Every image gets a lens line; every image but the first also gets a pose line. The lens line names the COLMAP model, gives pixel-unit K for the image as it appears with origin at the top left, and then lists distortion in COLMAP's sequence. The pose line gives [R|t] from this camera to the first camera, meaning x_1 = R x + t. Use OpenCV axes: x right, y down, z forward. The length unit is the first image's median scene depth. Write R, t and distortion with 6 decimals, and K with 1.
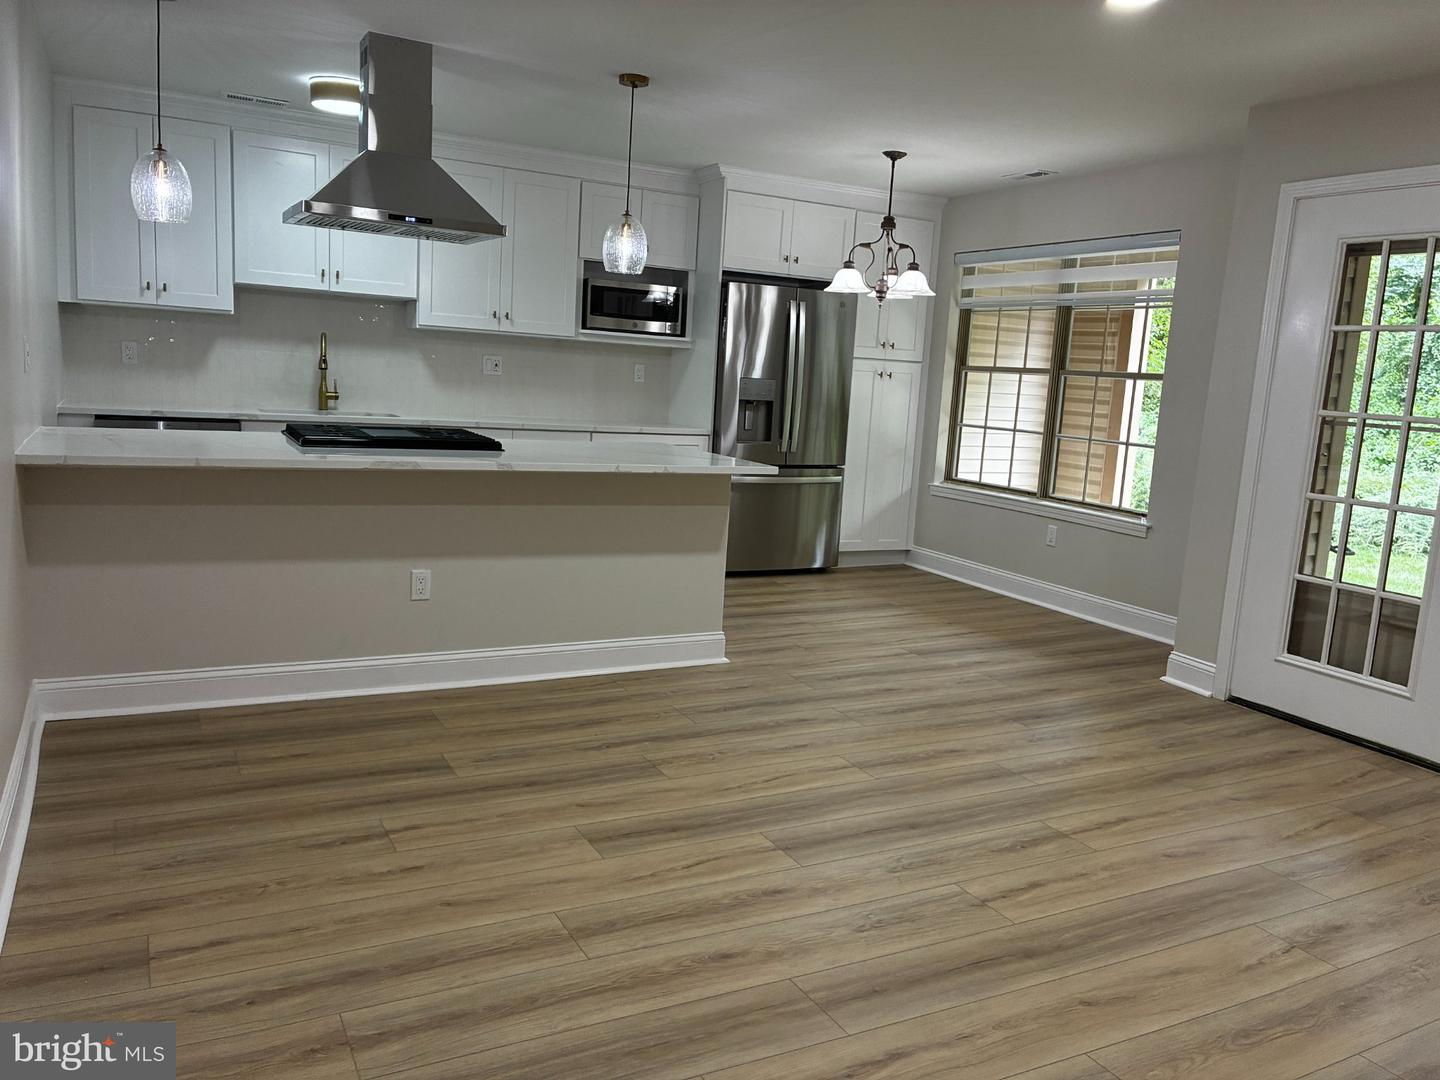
lens RADIAL K [[1098.5, 0, 723.4], [0, 1098.5, 535.0], [0, 0, 1]] dist [0.047444, -0.050488]
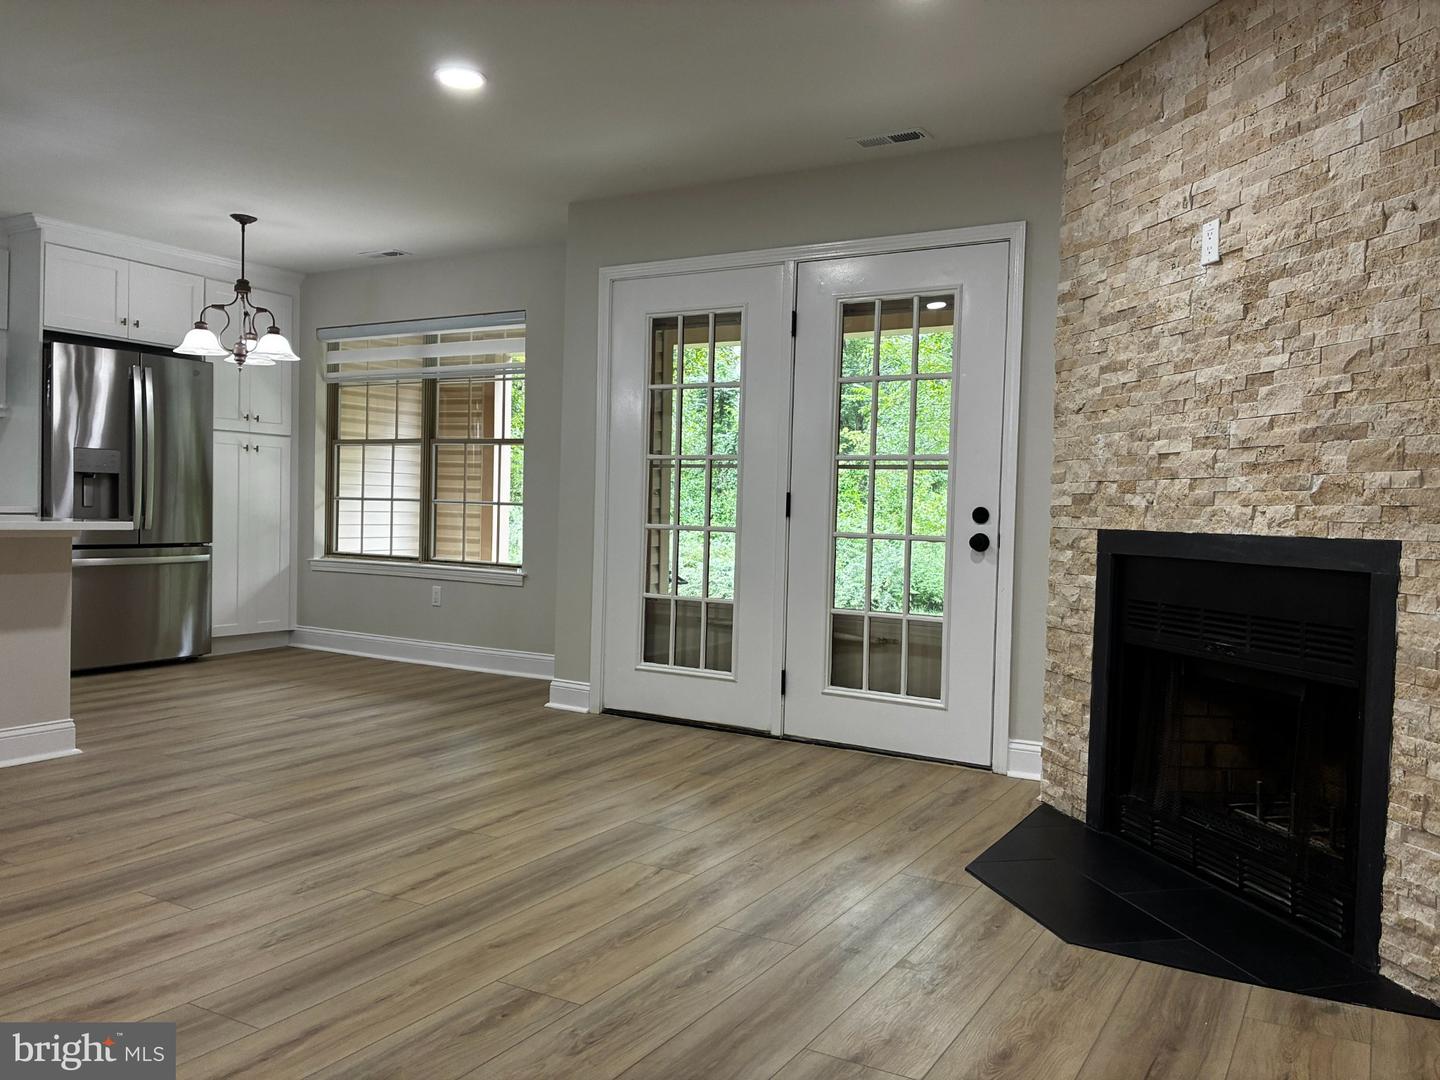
lens RADIAL K [[1098.5, 0, 735.0], [0, 1098.5, 539.9], [0, 0, 1]] dist [0.047444, -0.050488]
pose [[0.848335, -0.051942, 0.526906, -0.012297], [0.103422, 0.992262, -0.068696, 0.070536], [-0.519260, 0.112771, 0.847143, -0.044291]]
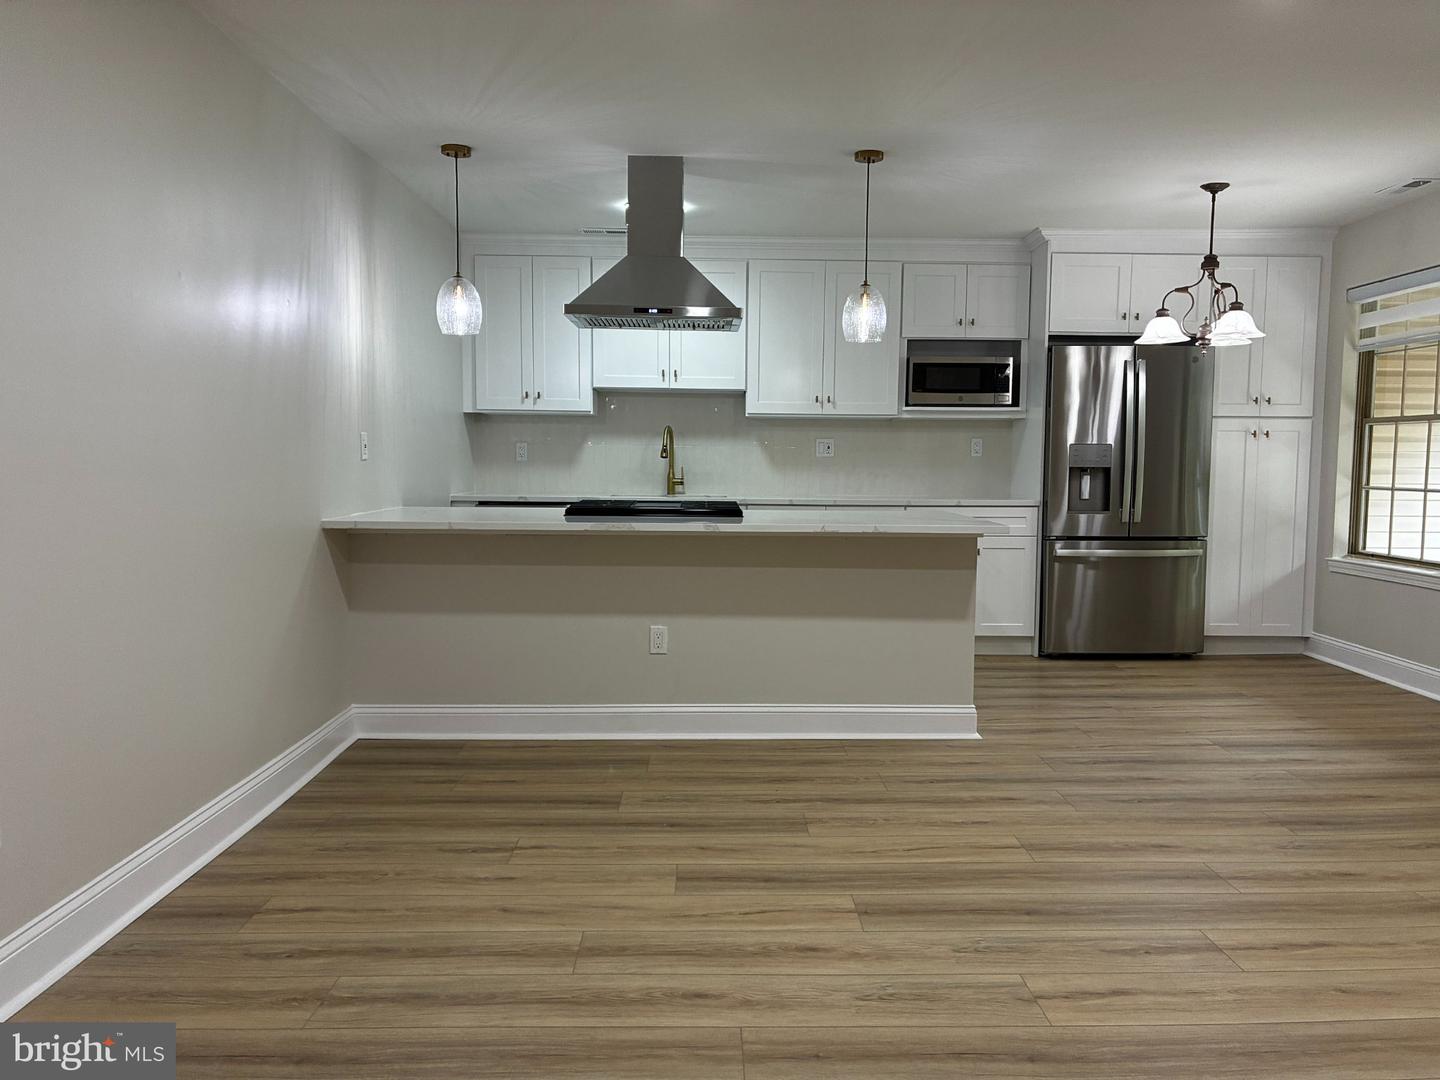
lens RADIAL K [[1098.5, 0, 746.2], [0, 1098.5, 540.0], [0, 0, 1]] dist [0.047444, -0.050488]
pose [[0.894746, -0.018611, -0.446188, 0.278749], [-0.021866, 0.996107, -0.085397, 0.036324], [0.446040, 0.086165, 0.890856, 0.065787]]
